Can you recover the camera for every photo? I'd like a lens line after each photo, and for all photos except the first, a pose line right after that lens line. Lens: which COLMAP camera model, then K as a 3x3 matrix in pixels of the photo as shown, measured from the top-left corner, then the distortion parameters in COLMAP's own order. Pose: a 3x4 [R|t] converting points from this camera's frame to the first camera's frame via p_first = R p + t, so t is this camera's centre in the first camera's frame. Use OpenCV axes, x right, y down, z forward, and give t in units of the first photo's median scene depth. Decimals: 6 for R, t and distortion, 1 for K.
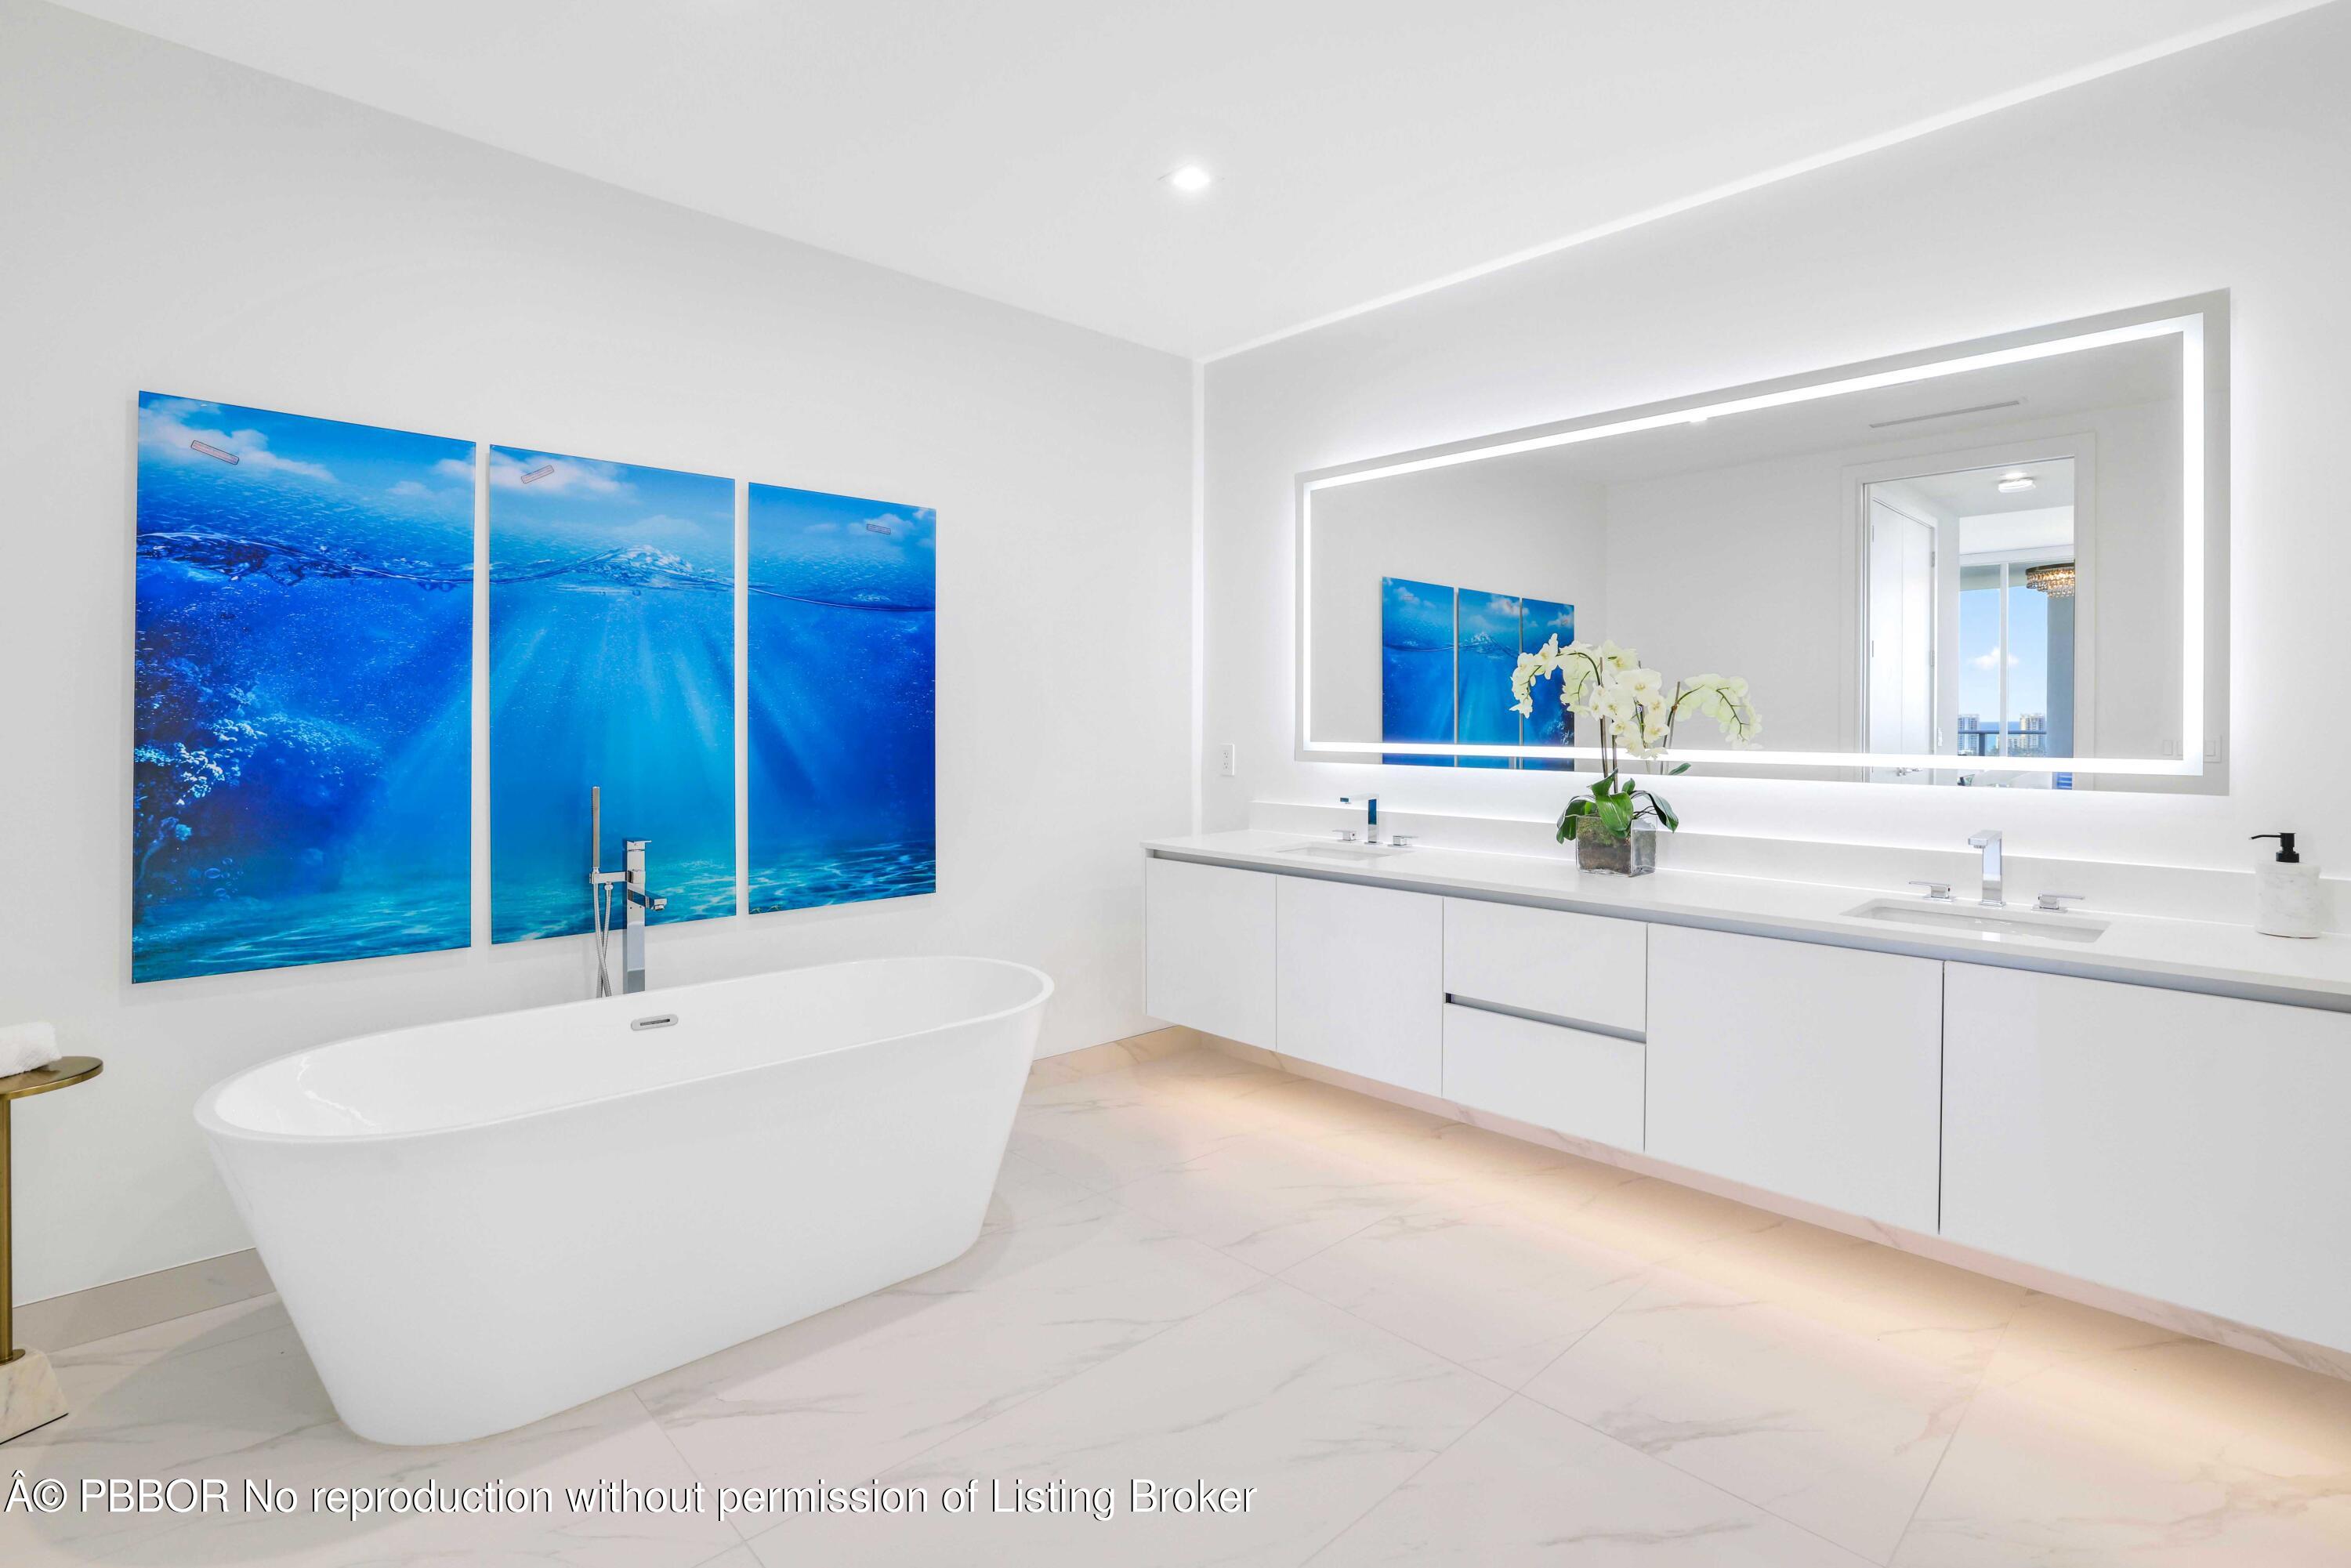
lens RADIAL K [[1063.9, 0, 1178.7], [0, 1063.9, 712.2], [0, 0, 1]] dist [-0.001233, -0.000329]
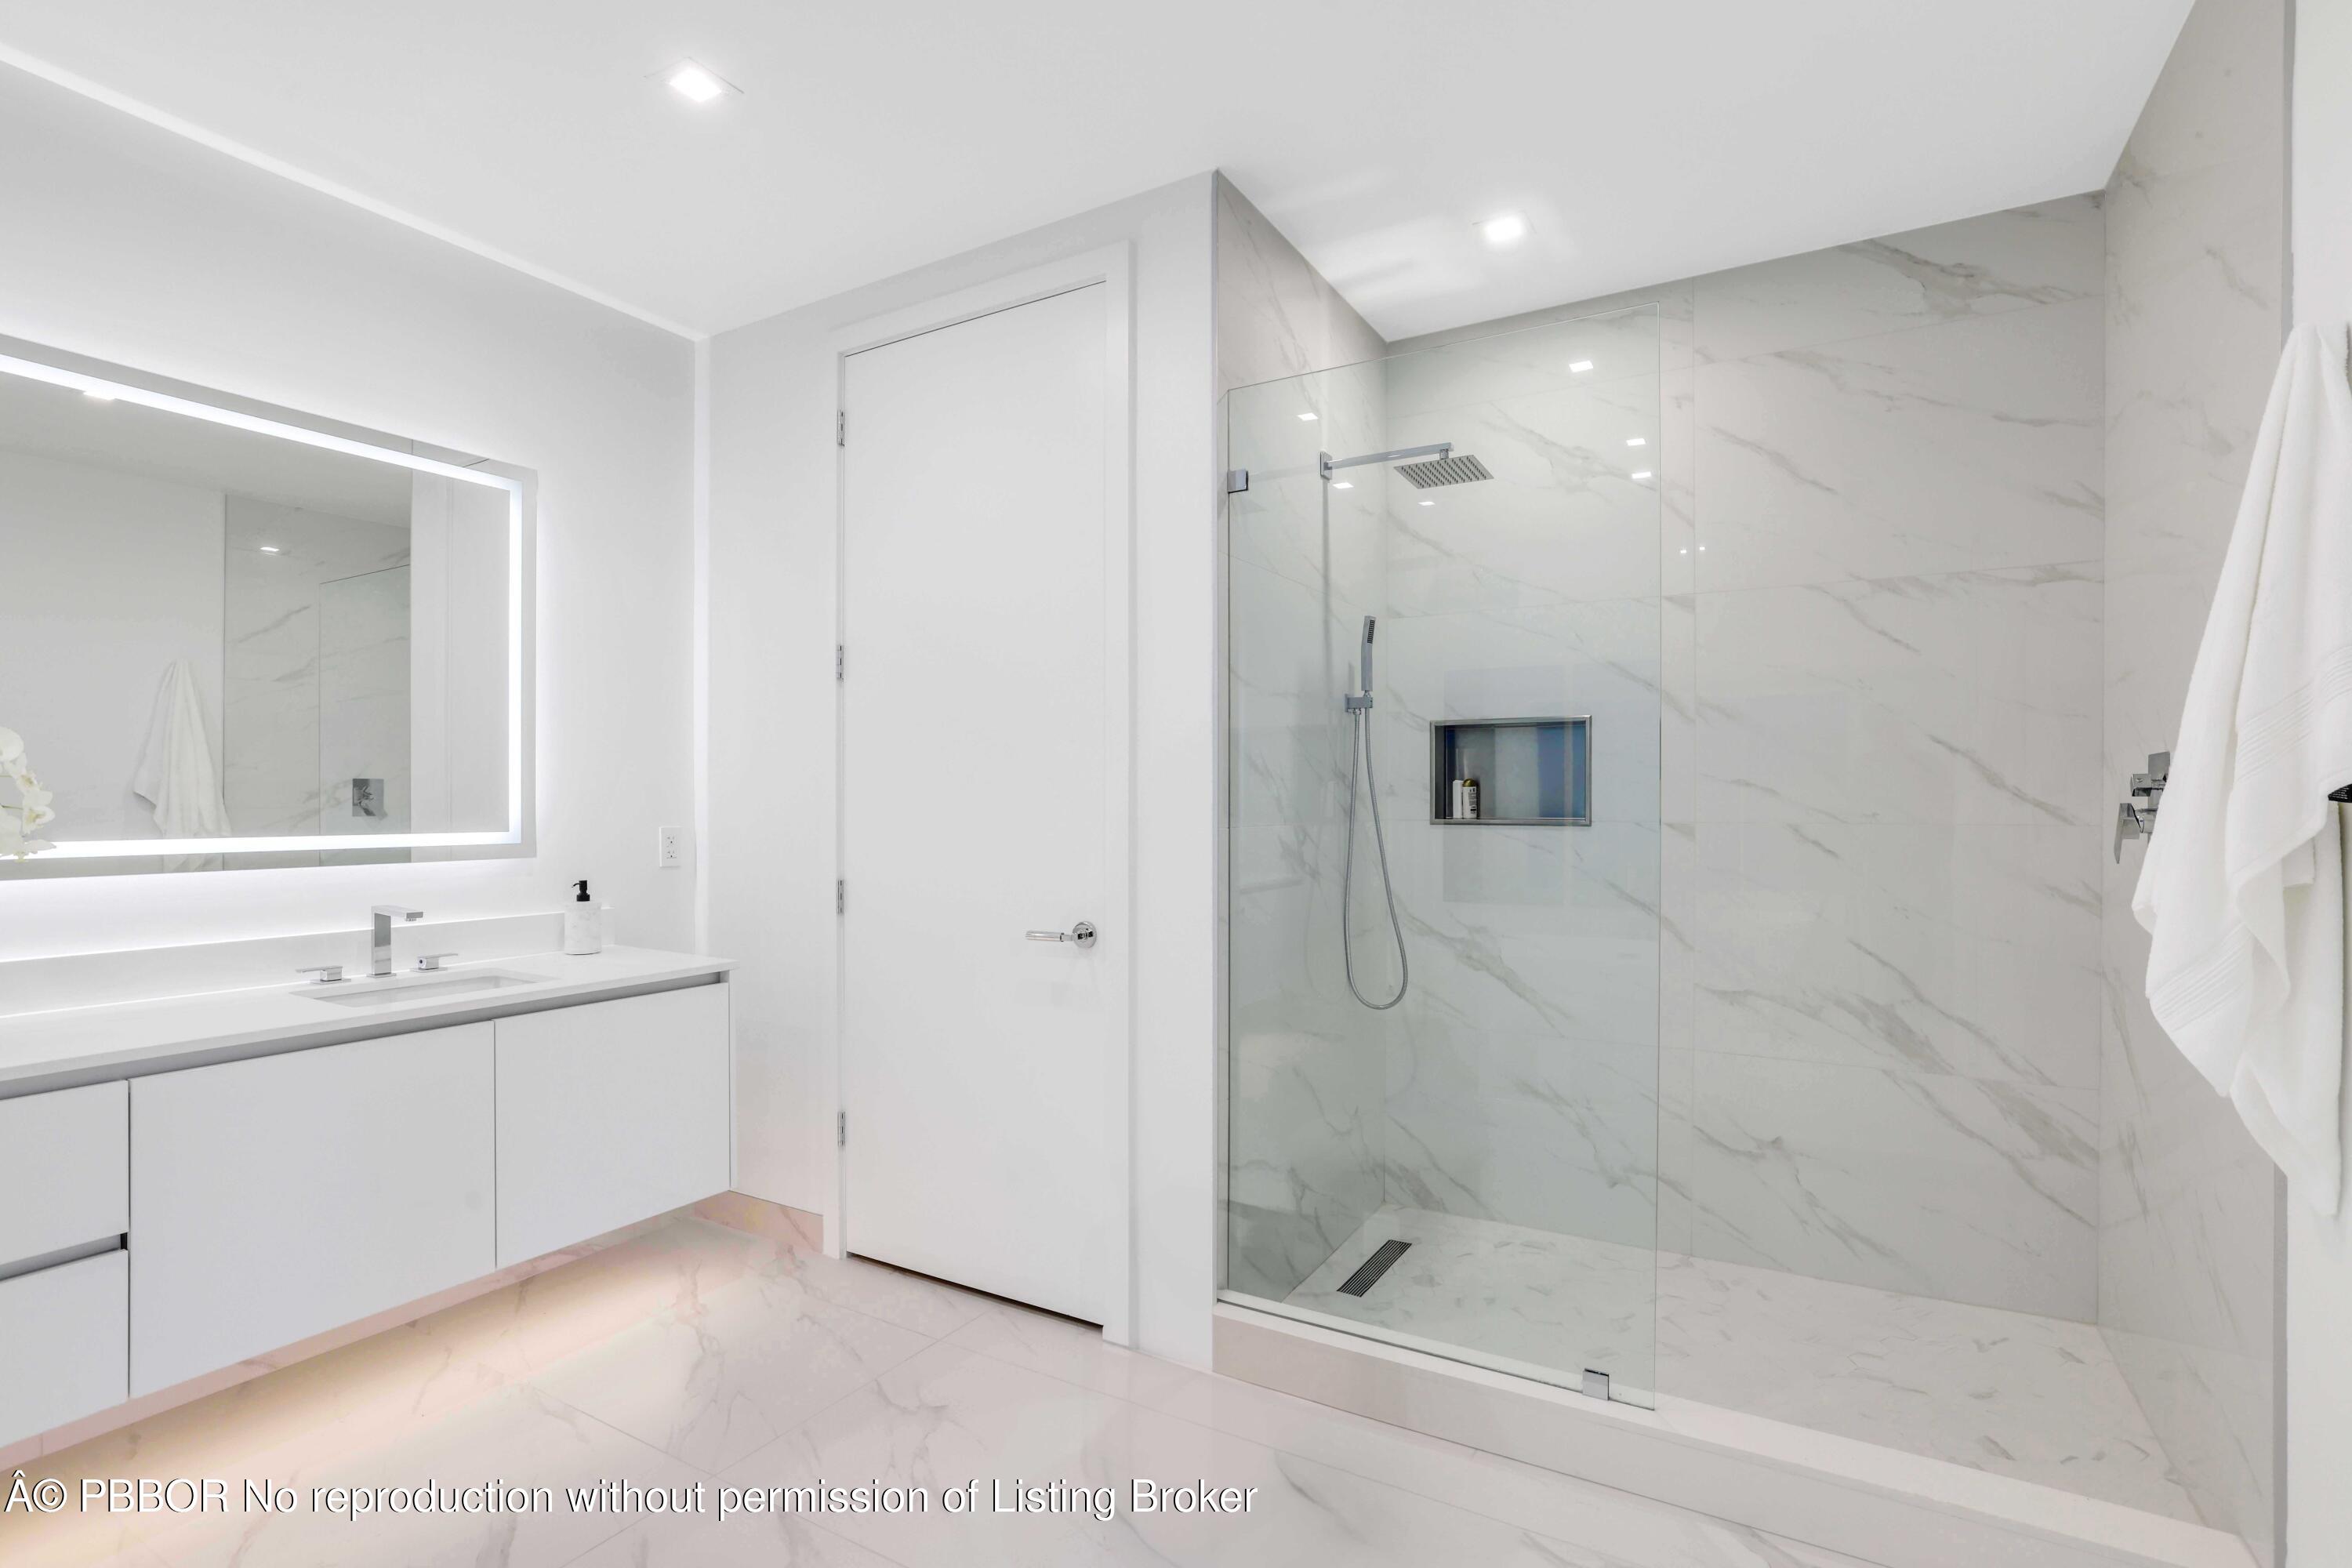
lens RADIAL K [[1140.6, 0, 1176.0], [0, 1140.6, 784.0], [0, 0, 1]] dist [0.000770, 0.000320]
pose [[-0.241000, 0.013239, 0.970435, -0.574221], [-0.006707, 0.999860, -0.015306, 0.003981], [-0.970502, -0.010197, -0.240878, 0.571462]]
